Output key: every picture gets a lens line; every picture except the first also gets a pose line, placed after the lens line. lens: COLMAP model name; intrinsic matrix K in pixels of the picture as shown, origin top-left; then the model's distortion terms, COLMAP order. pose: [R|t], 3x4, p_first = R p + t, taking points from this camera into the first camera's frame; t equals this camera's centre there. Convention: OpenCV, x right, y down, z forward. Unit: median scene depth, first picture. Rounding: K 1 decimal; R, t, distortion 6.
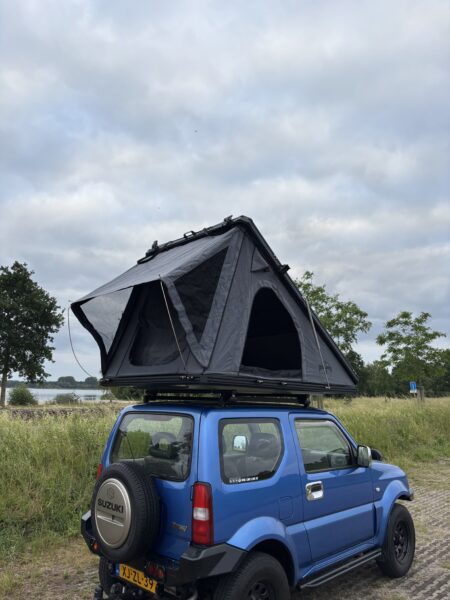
lens RADIAL K [[434.3, 0, 225.0], [0, 434.3, 300.0], [0, 0, 1]] dist [0.038148, -0.049709]
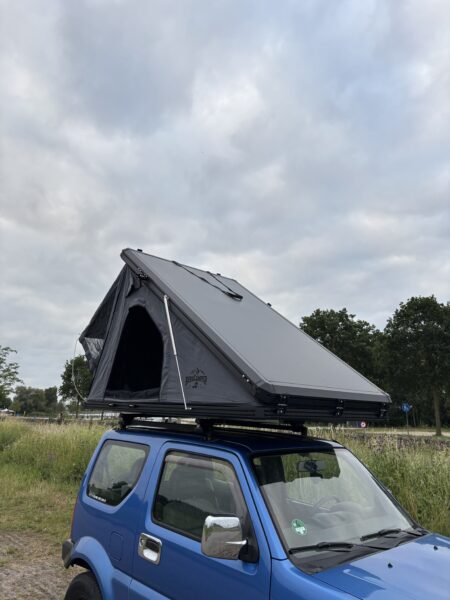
lens RADIAL K [[434.3, 0, 225.0], [0, 434.3, 300.0], [0, 0, 1]] dist [0.038148, -0.049709]
pose [[-0.030960, -0.261104, -0.964814, 1.047133], [0.198512, 0.944441, -0.261961, 0.257587], [0.979609, -0.199637, 0.022593, 1.201791]]
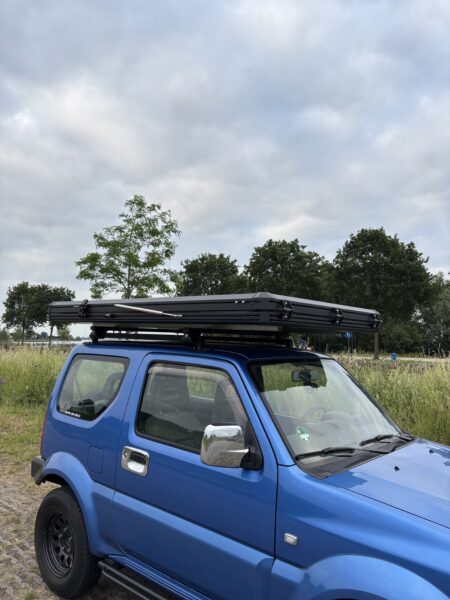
lens RADIAL K [[434.3, 0, 225.0], [0, 434.3, 300.0], [0, 0, 1]] dist [0.038148, -0.049709]
pose [[0.084396, -0.103429, -0.991050, 0.951688], [0.200345, 0.976048, -0.084802, 0.273388], [0.976084, -0.191395, 0.103096, 1.125055]]
